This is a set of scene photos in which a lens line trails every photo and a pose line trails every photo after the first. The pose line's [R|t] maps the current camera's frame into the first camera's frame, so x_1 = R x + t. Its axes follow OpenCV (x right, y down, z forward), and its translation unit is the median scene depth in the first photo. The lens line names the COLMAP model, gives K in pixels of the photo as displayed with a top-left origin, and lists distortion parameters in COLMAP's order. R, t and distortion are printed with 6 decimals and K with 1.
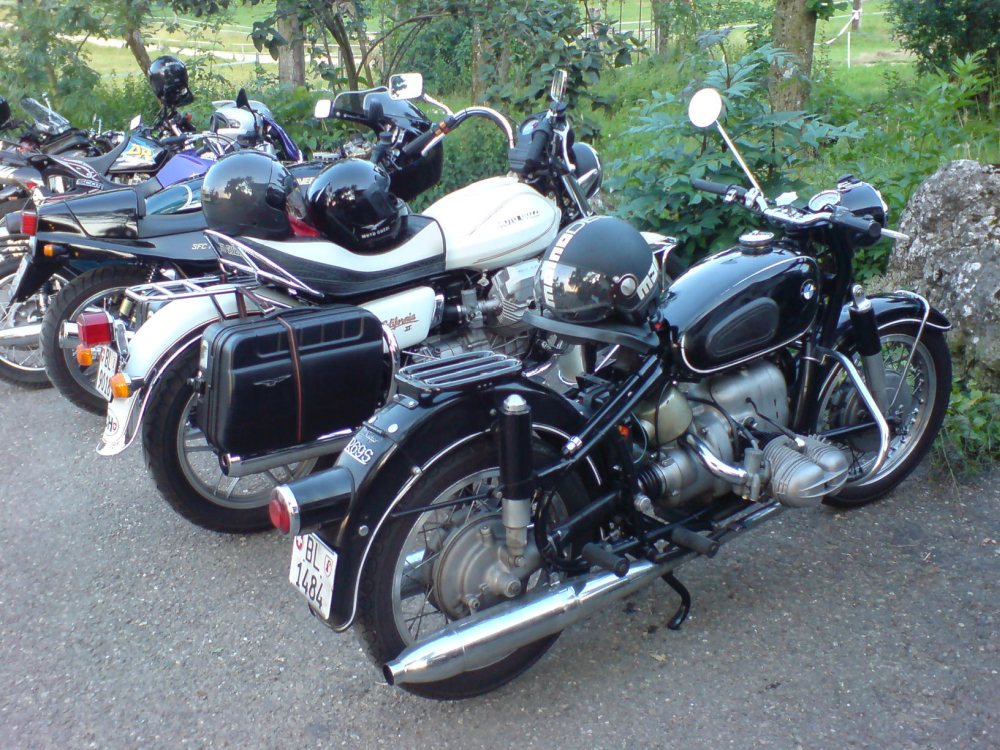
lens RADIAL K [[991.6, 0, 500.0], [0, 991.6, 375.0], [0, 0, 1]] dist [-0.089609, 0.186086]
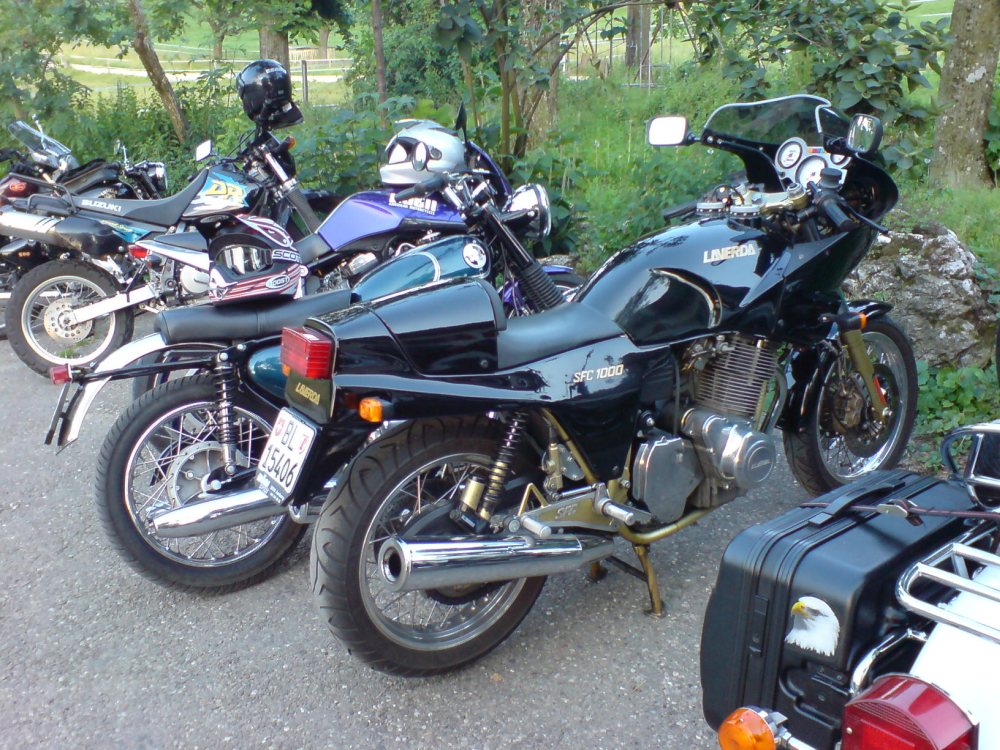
lens RADIAL K [[991.6, 0, 500.0], [0, 991.6, 375.0], [0, 0, 1]] dist [-0.089609, 0.186086]
pose [[0.995264, -0.038514, 0.089257, -0.239581], [0.039762, 0.999134, -0.012248, -0.074779], [-0.088708, 0.015739, 0.995933, 0.258994]]
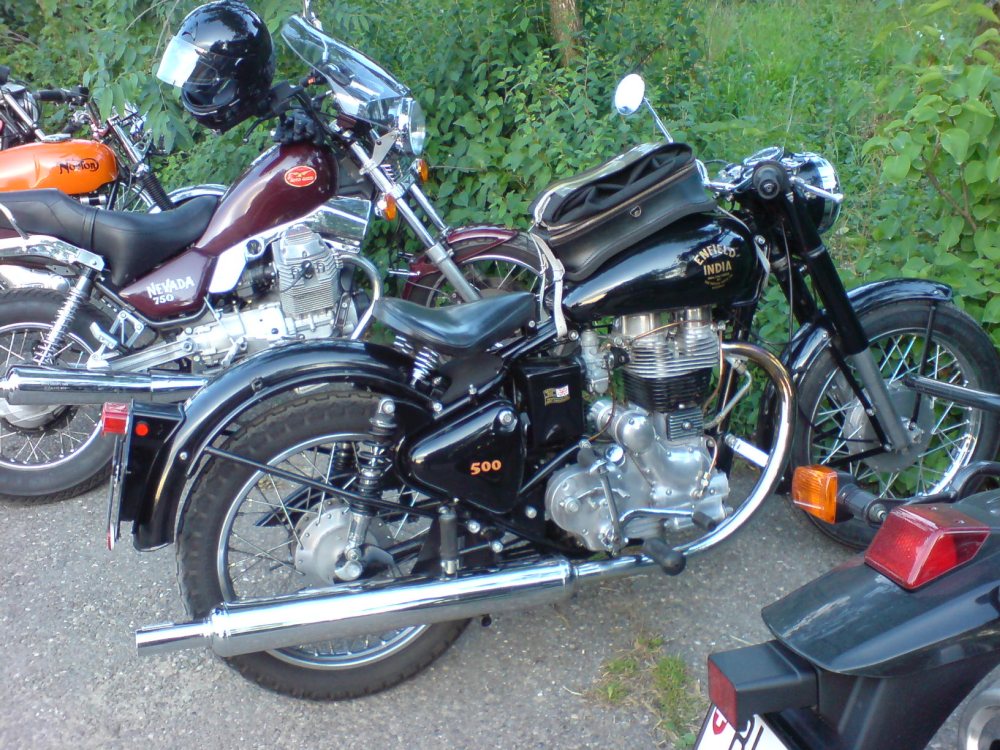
lens RADIAL K [[1015.5, 0, 500.0], [0, 1015.5, 375.0], [0, 0, 1]] dist [-0.191048, 0.409021]
pose [[0.997120, -0.021201, 0.072820, -0.599565], [0.014537, 0.995758, 0.090857, -0.262262], [-0.074438, -0.089537, 0.993198, 0.899956]]
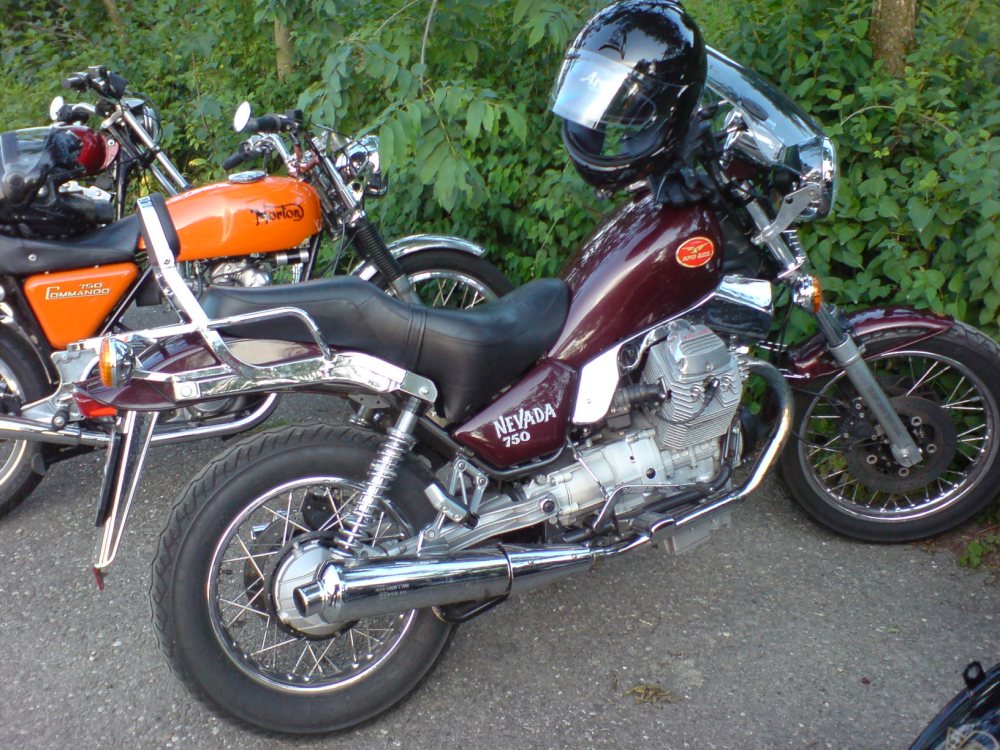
lens RADIAL K [[991.6, 0, 500.0], [0, 991.6, 375.0], [0, 0, 1]] dist [-0.089609, 0.186086]
pose [[0.994782, -0.032039, 0.096865, -0.741257], [0.021835, 0.994272, 0.104624, -0.305642], [-0.099662, -0.101963, 0.989783, 1.055300]]
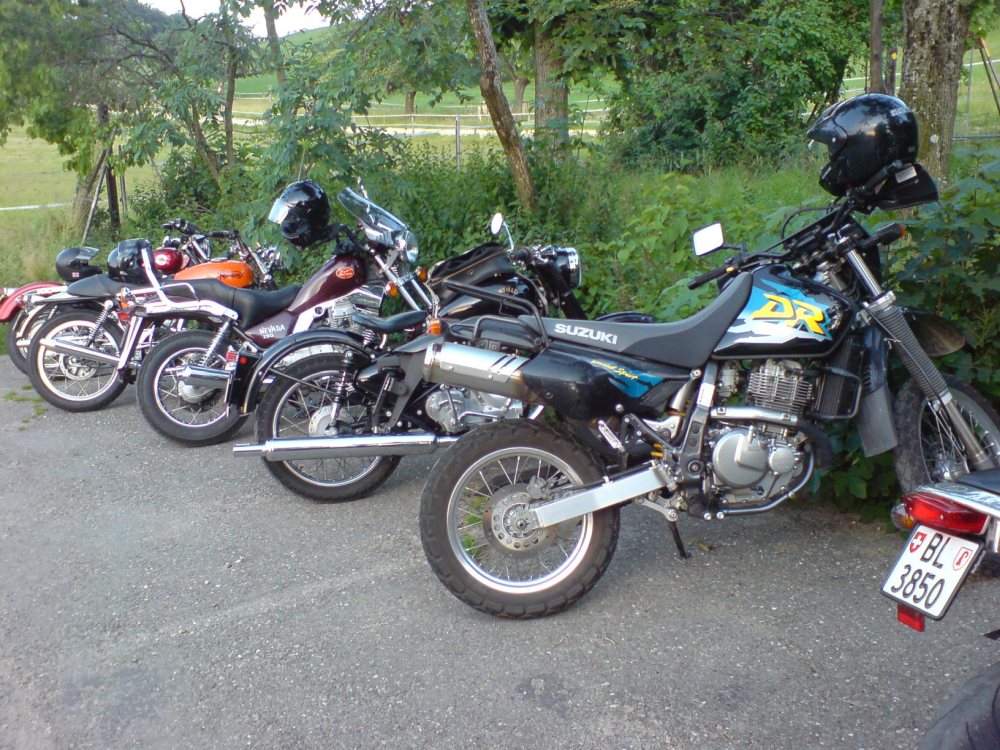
lens RADIAL K [[991.6, 0, 500.0], [0, 991.6, 375.0], [0, 0, 1]] dist [-0.089609, 0.186086]
pose [[0.997964, -0.004598, -0.063606, -0.479124], [0.000283, 0.997708, -0.067673, -0.175089], [0.063771, 0.067517, 0.995678, 0.575896]]
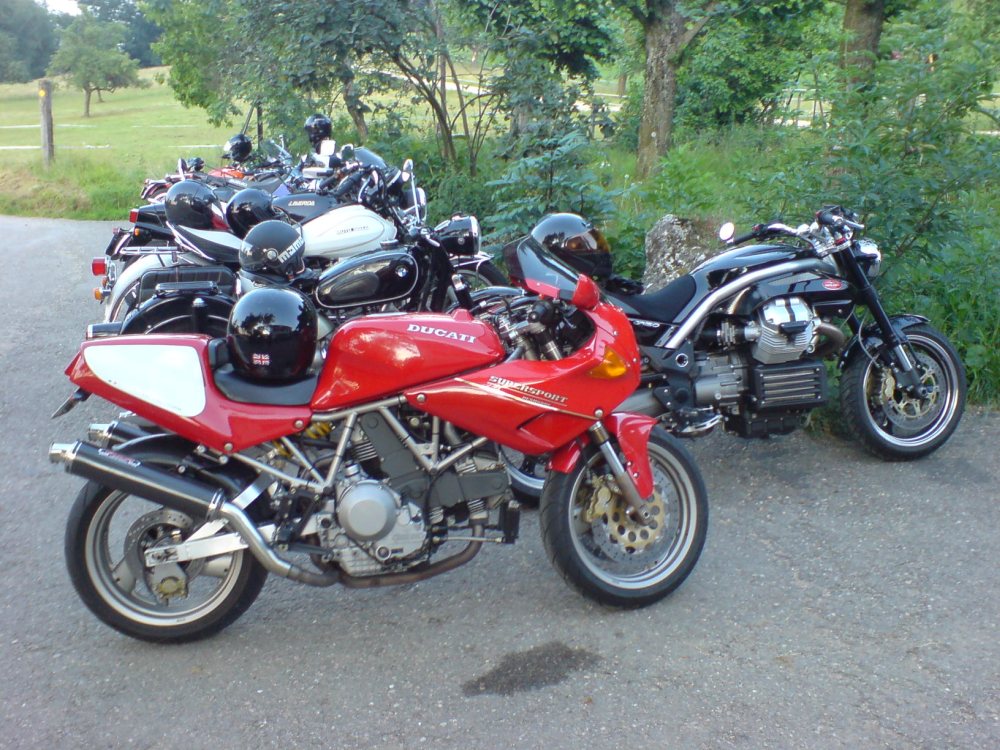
lens RADIAL K [[991.6, 0, 500.0], [0, 991.6, 375.0], [0, 0, 1]] dist [-0.089609, 0.186086]
pose [[0.944918, 0.116887, -0.305725, 0.375847], [-0.130738, 0.991098, -0.025155, 0.044406], [0.300063, 0.063739, 0.951788, -0.235193]]
